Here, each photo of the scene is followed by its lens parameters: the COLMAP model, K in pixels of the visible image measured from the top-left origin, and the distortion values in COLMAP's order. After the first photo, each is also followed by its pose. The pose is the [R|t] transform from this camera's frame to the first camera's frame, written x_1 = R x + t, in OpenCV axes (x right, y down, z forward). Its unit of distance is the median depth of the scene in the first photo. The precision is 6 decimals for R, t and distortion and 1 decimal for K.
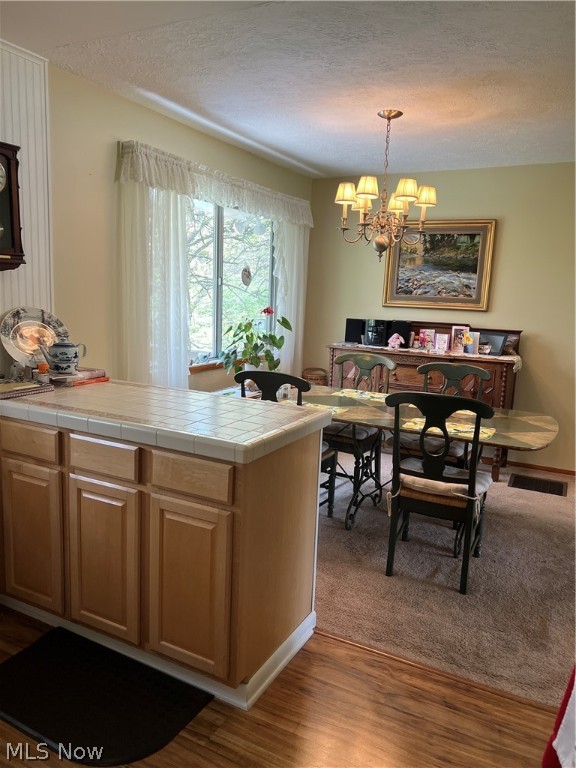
lens RADIAL K [[578.8, 0, 285.3], [0, 578.8, 386.4], [0, 0, 1]] dist [0.053771, -0.051706]
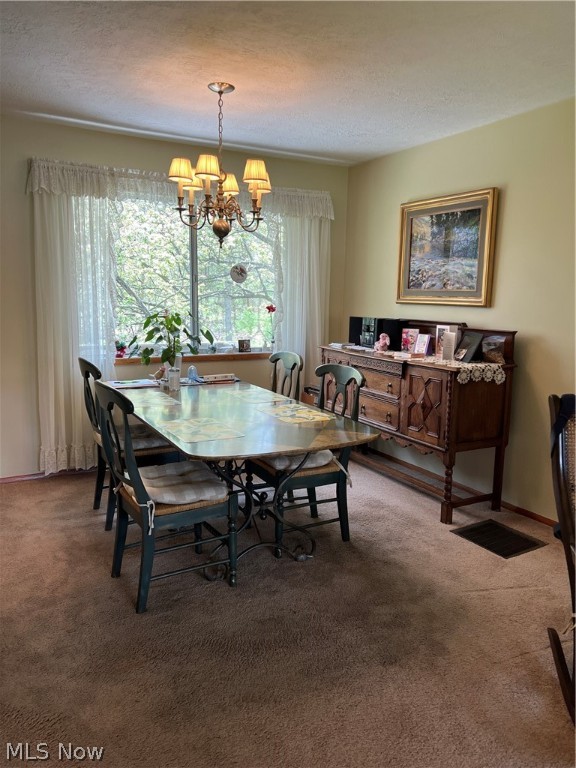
lens RADIAL K [[578.8, 0, 287.6], [0, 578.8, 381.5], [0, 0, 1]] dist [0.053771, -0.051706]
pose [[0.840431, 0.060455, -0.538536, 0.540182], [-0.076850, 0.997010, -0.008009, -0.002313], [0.536442, 0.048118, 0.842564, 0.204079]]
